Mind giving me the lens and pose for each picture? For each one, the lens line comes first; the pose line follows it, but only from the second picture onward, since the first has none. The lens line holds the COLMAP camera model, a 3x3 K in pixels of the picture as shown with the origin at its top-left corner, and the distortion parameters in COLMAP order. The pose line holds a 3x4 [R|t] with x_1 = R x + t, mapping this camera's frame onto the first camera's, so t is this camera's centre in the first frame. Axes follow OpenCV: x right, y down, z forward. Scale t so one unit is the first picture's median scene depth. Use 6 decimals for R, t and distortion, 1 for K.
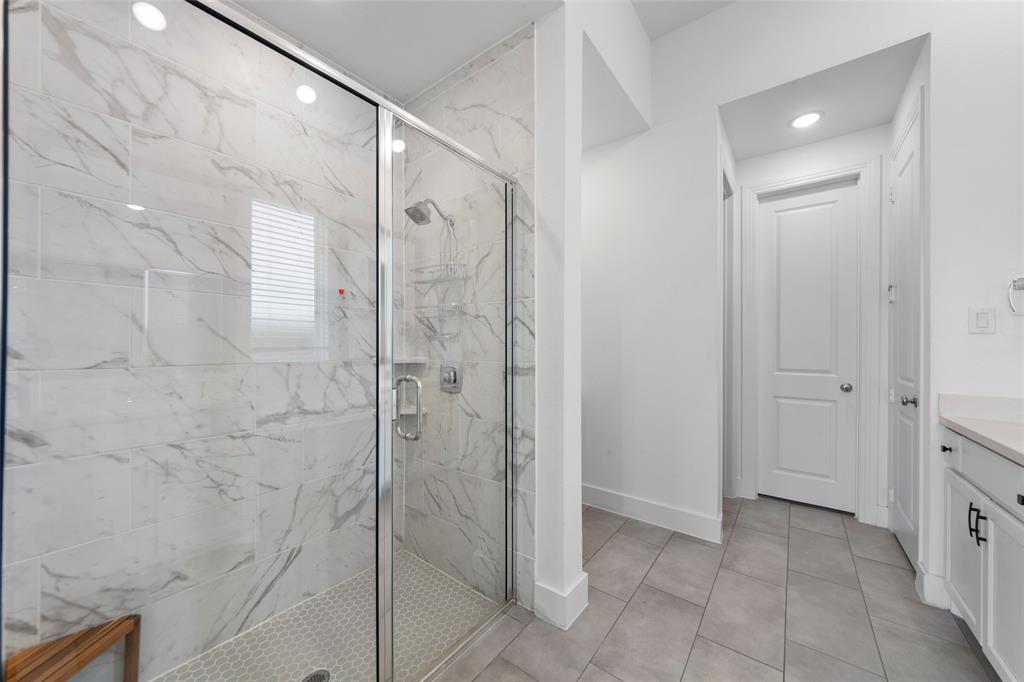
lens RADIAL K [[365.2, 0, 514.9], [0, 365.2, 344.6], [0, 0, 1]] dist [0.000156, -0.000307]
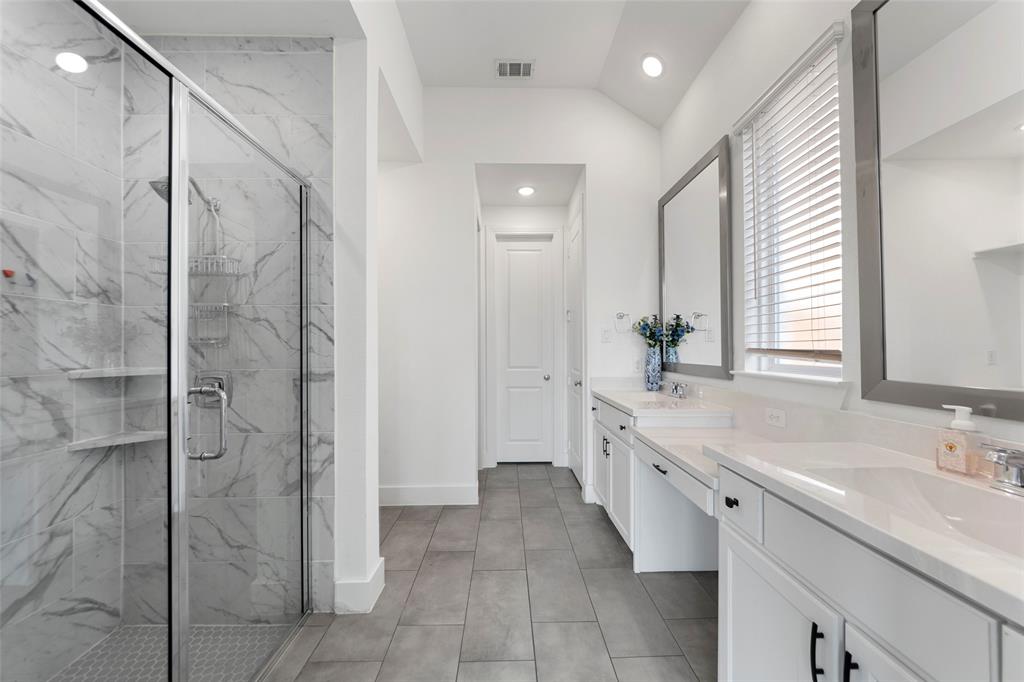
lens RADIAL K [[365.2, 0, 514.9], [0, 365.2, 344.6], [0, 0, 1]] dist [0.000156, -0.000307]
pose [[0.781512, 0.002051, 0.623887, -0.166584], [0.004269, 0.999954, -0.008634, -0.004871], [-0.623875, 0.009411, 0.781467, -0.105324]]
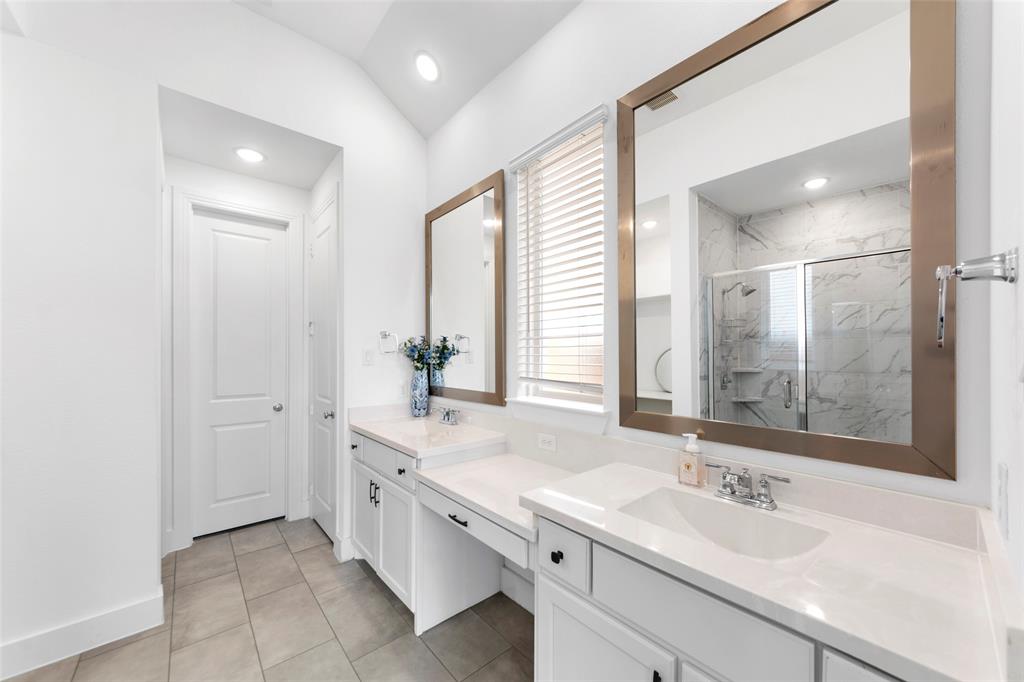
lens RADIAL K [[372.5, 0, 511.1], [0, 372.5, 354.4], [0, 0, 1]] dist [-0.000033, -0.000205]
pose [[0.205758, 0.001101, 0.978602, -0.109651], [0.000710, 0.999999, -0.001275, -0.065000], [-0.978603, 0.000957, 0.205757, 0.082441]]
